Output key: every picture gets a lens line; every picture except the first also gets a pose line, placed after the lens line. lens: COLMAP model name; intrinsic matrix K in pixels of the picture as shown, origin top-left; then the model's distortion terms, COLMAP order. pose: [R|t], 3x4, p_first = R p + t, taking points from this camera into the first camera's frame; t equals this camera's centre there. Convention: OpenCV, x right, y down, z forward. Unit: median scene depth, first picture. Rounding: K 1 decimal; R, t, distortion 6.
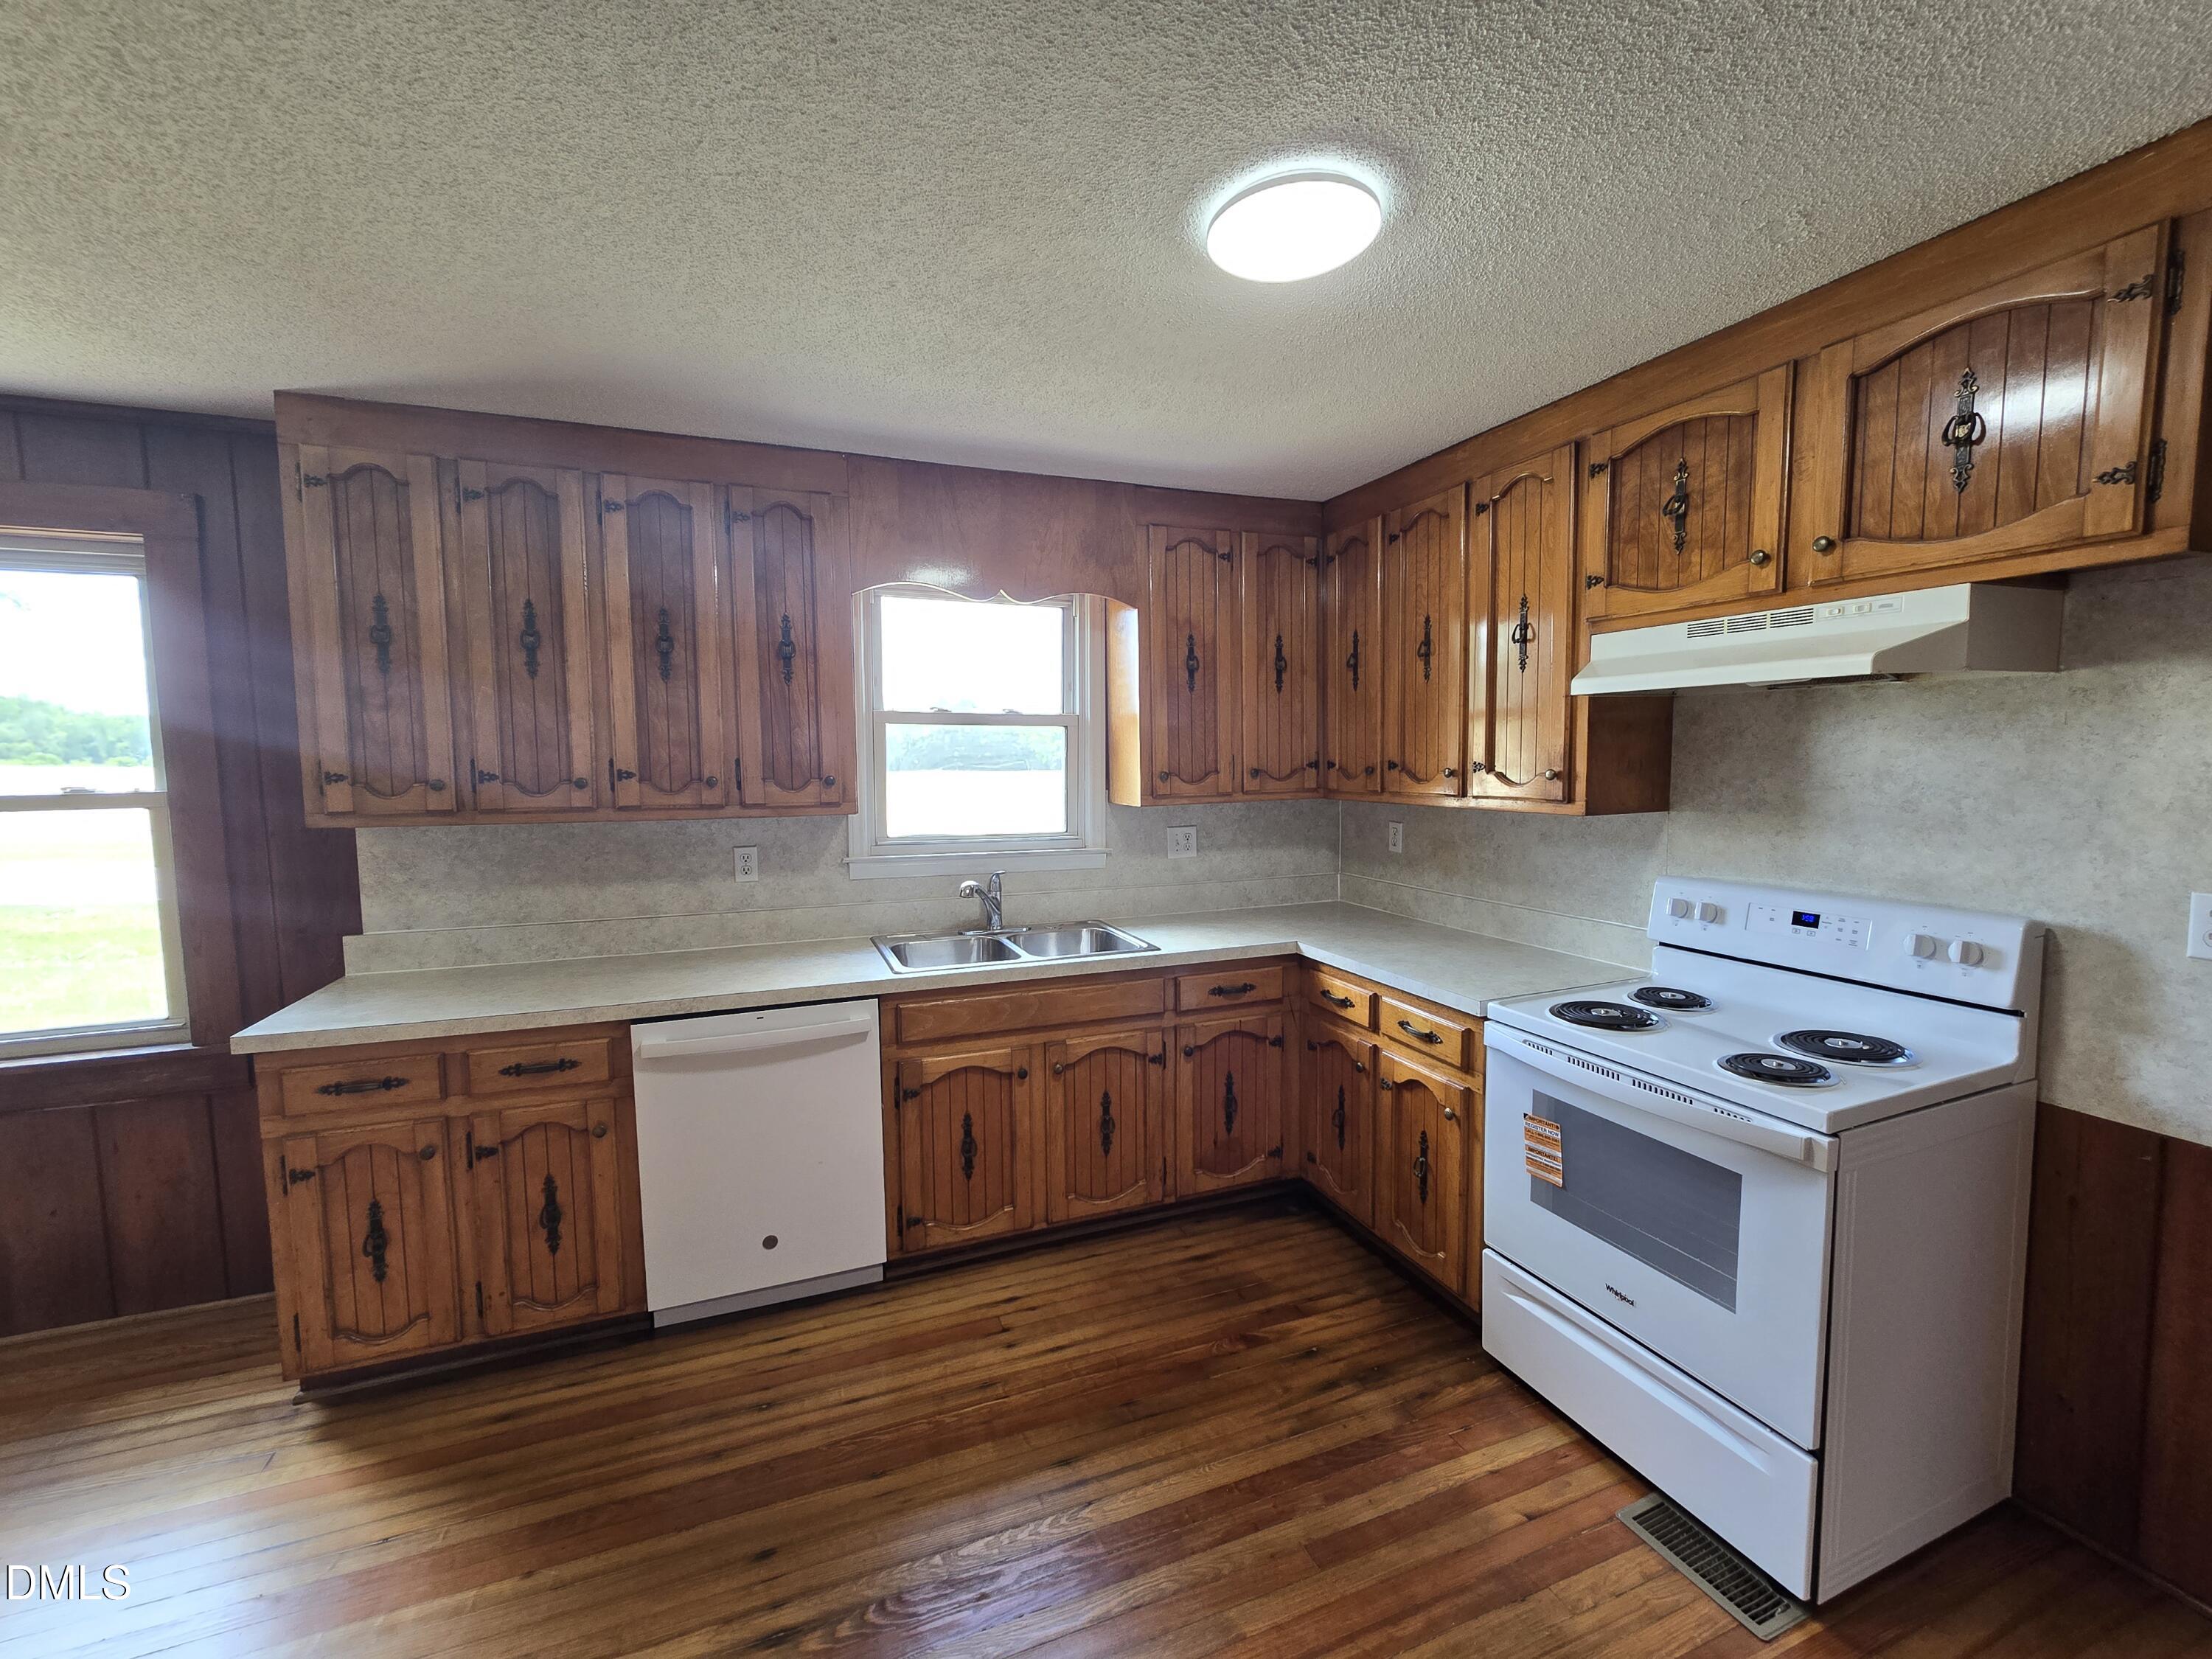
lens RADIAL K [[902.7, 0, 1104.0], [0, 902.7, 831.6], [0, 0, 1]] dist [-0.004859, -0.000241]
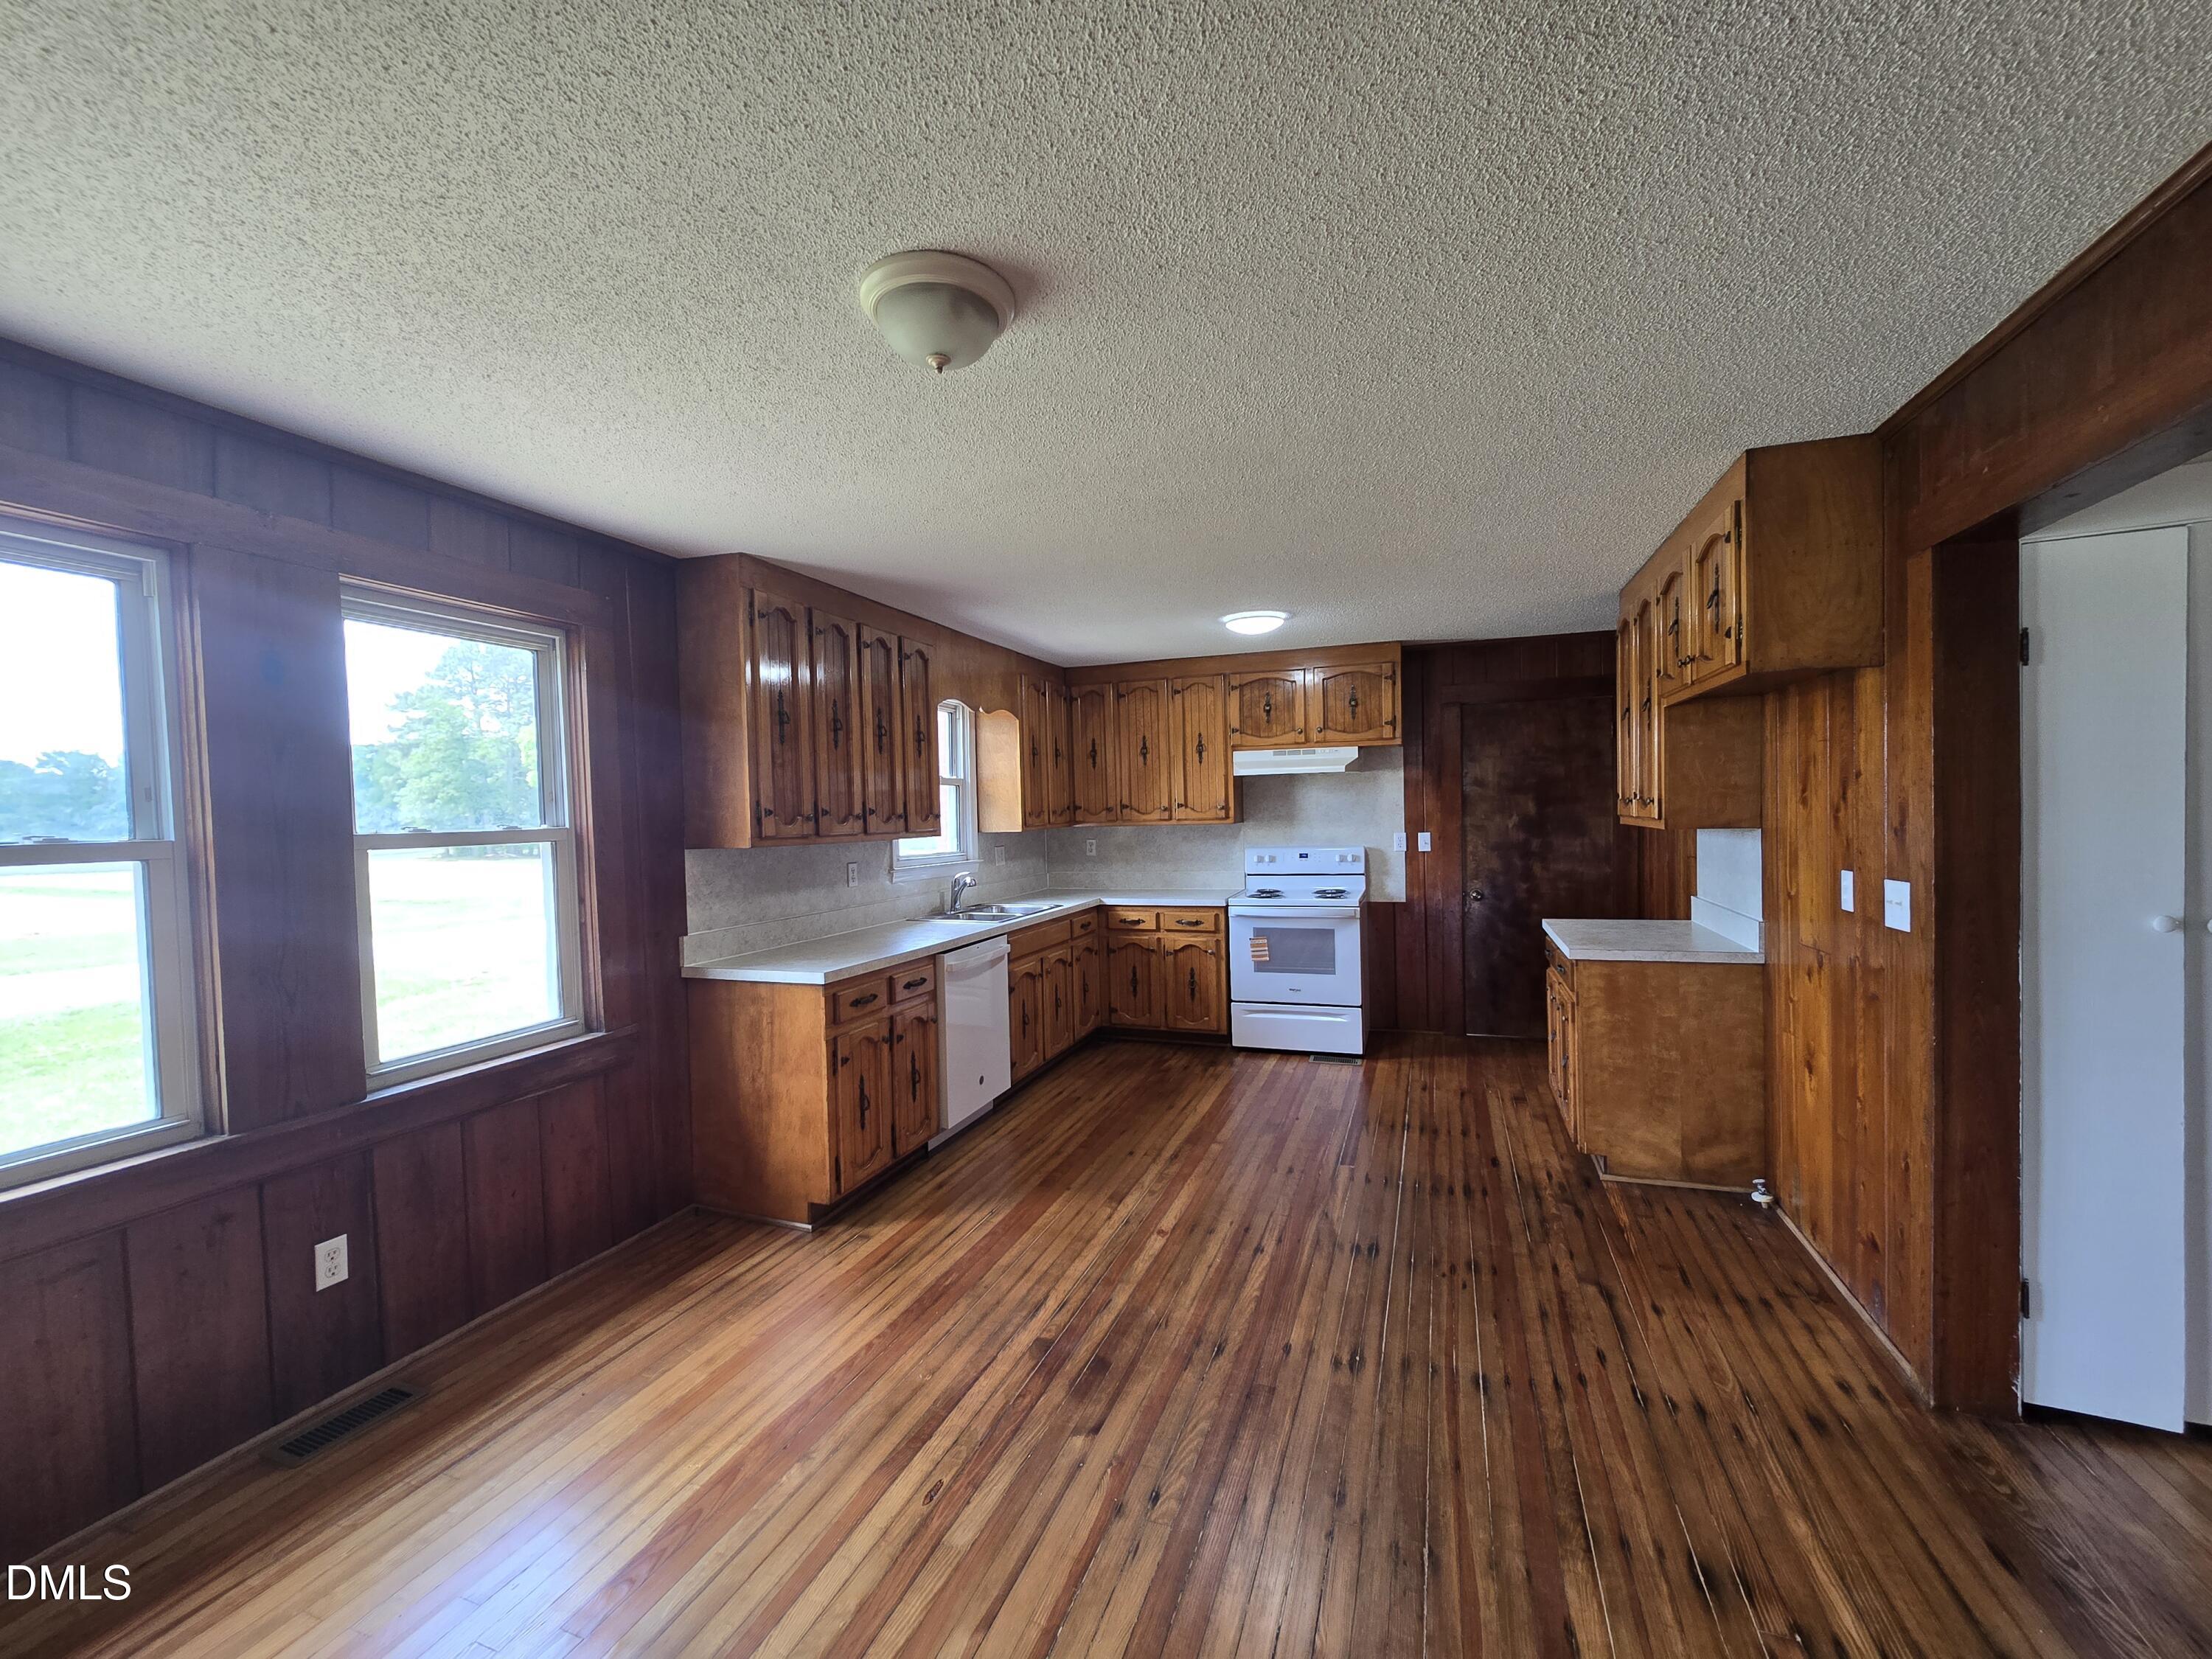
lens RADIAL K [[902.7, 0, 1102.8], [0, 902.7, 834.0], [0, 0, 1]] dist [-0.004859, -0.000241]
pose [[0.664273, -0.027015, 0.747002, -1.571124], [0.080520, 0.996118, -0.035579, 0.070165], [-0.743141, 0.083783, 0.663869, -0.376327]]
